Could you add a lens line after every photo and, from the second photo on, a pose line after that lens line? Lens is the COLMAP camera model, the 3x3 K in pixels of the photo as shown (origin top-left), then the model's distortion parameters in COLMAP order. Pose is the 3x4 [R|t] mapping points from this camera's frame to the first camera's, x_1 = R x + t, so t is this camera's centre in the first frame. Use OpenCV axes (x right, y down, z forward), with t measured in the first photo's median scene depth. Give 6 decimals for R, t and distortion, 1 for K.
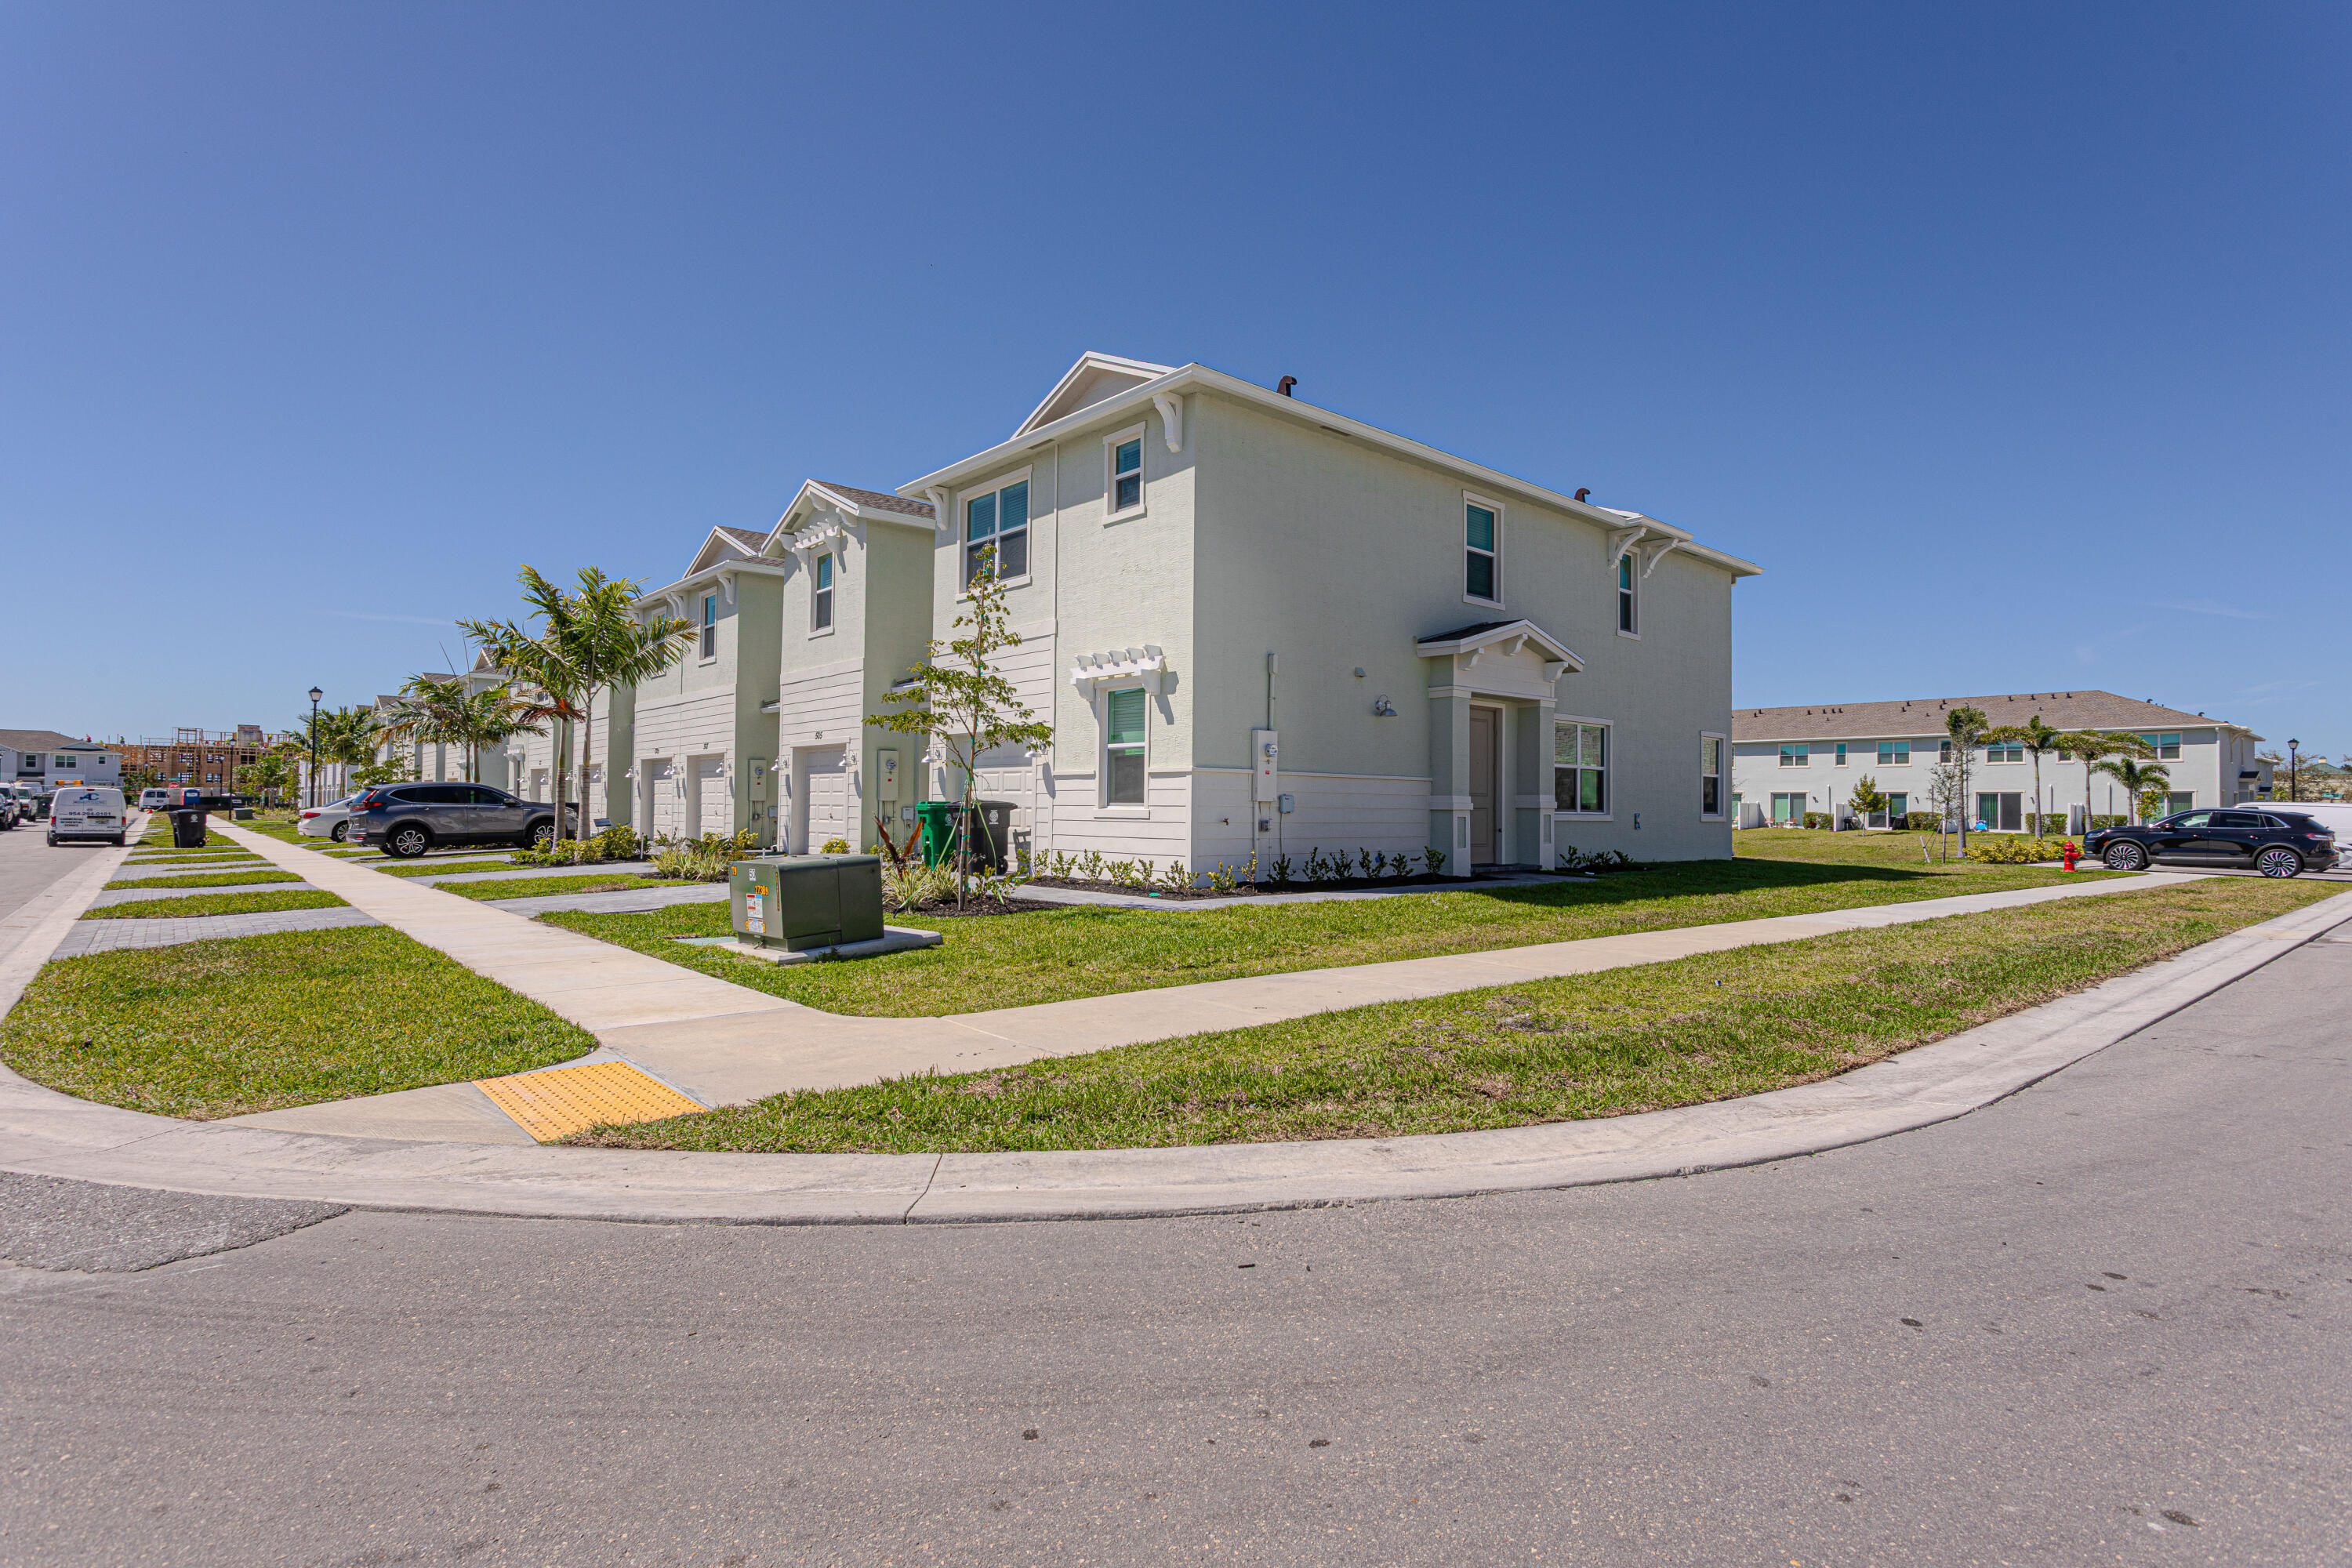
lens RADIAL K [[1146.7, 0, 1182.3], [0, 1146.7, 823.7], [0, 0, 1]] dist [-0.000101, -0.000044]
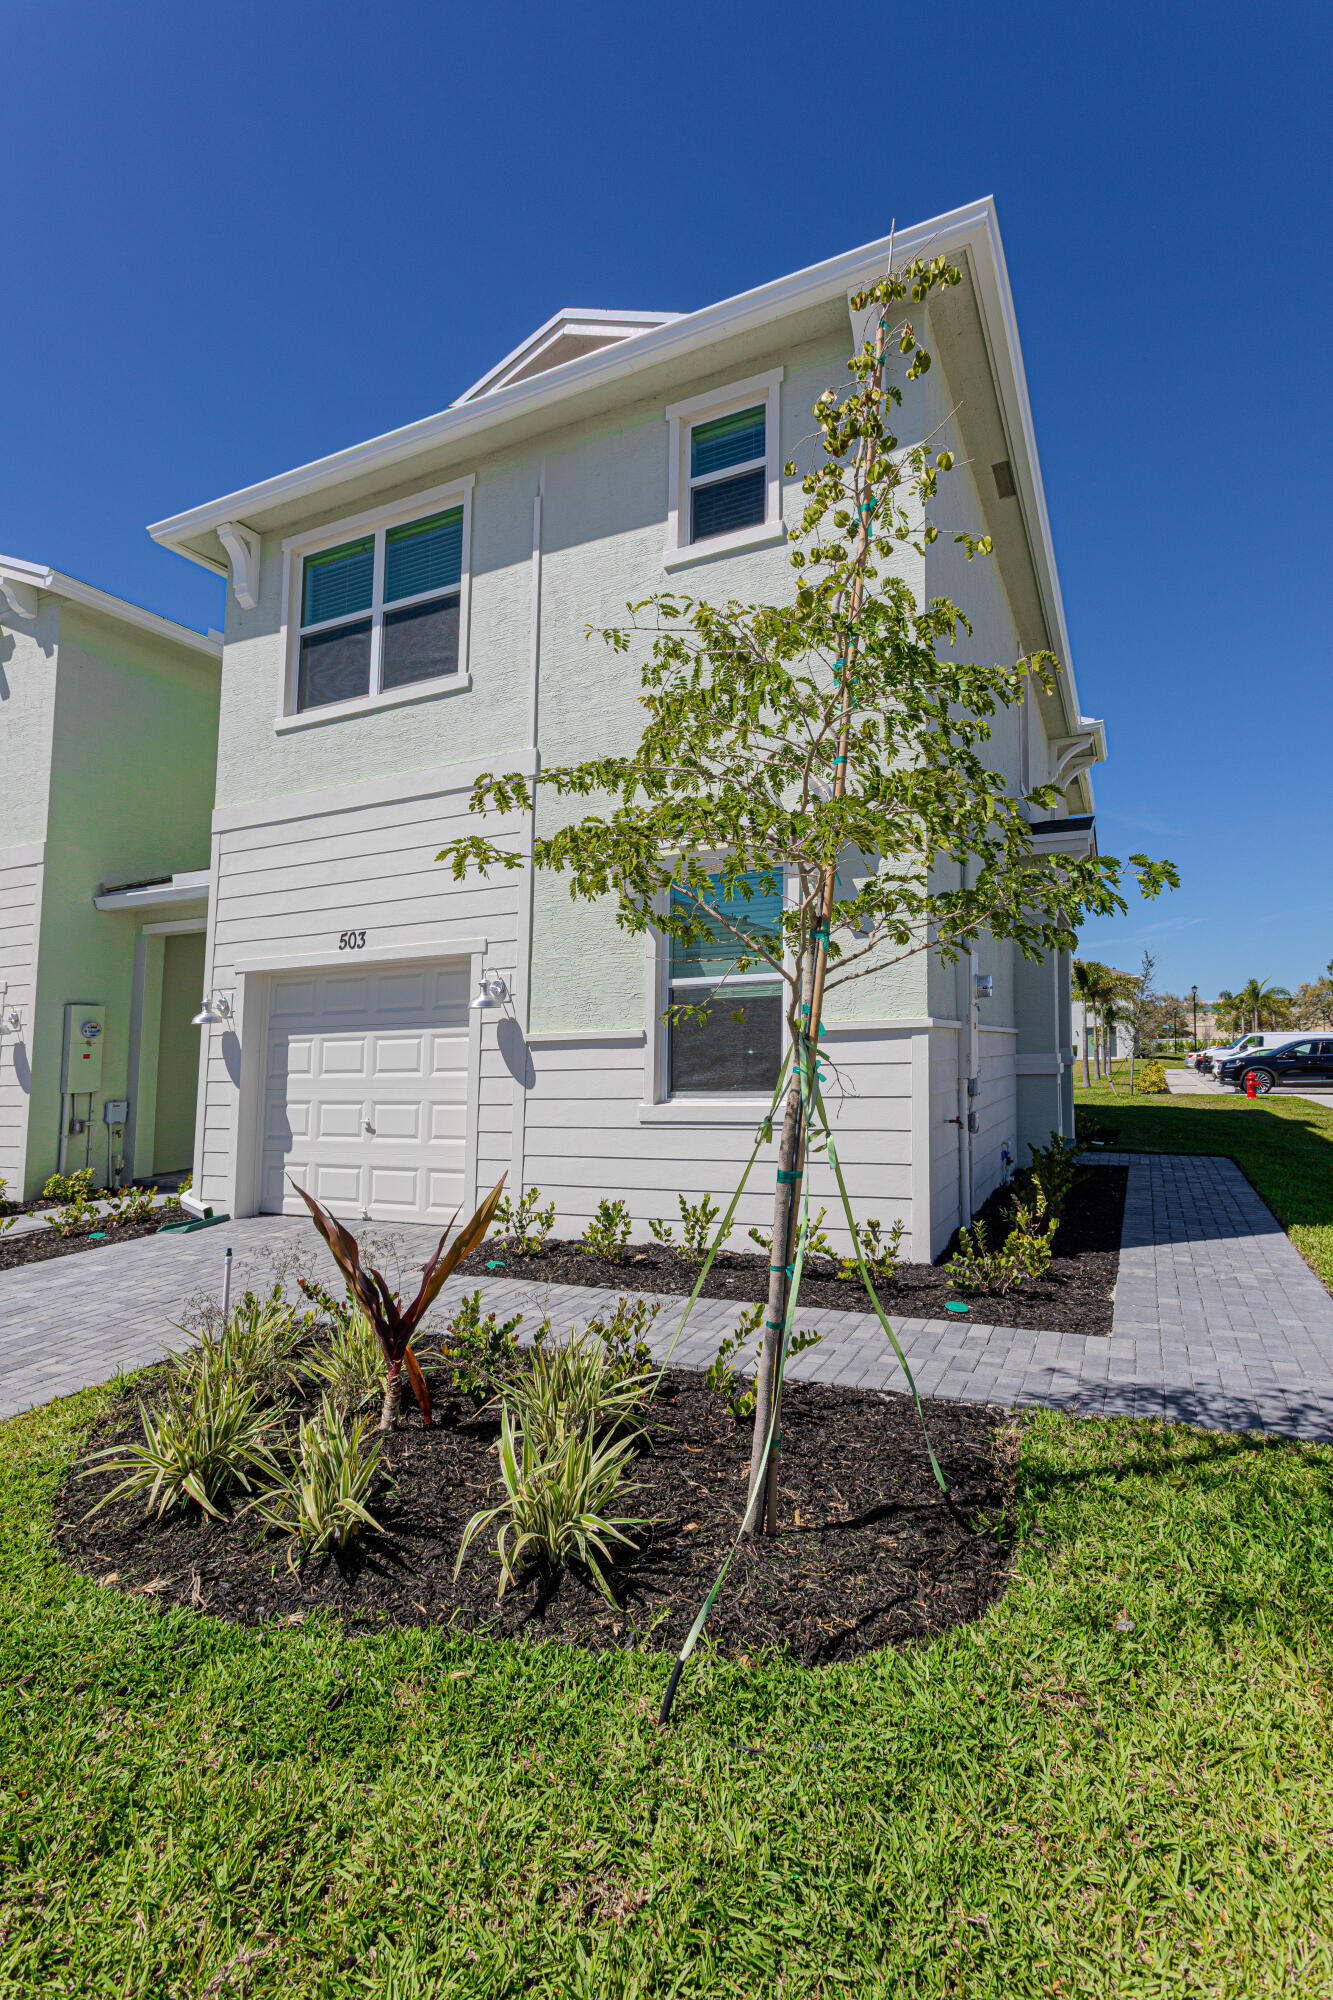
lens RADIAL K [[1075.8, 0, 667.3], [0, 1075.8, 961.9], [0, 0, 1]] dist [-0.001438, -0.000257]
pose [[0.935730, 0.000206, 0.352718, -0.238346], [0.037332, 0.994325, -0.099621, -0.028382], [-0.350737, 0.106386, 0.930411, 0.540057]]
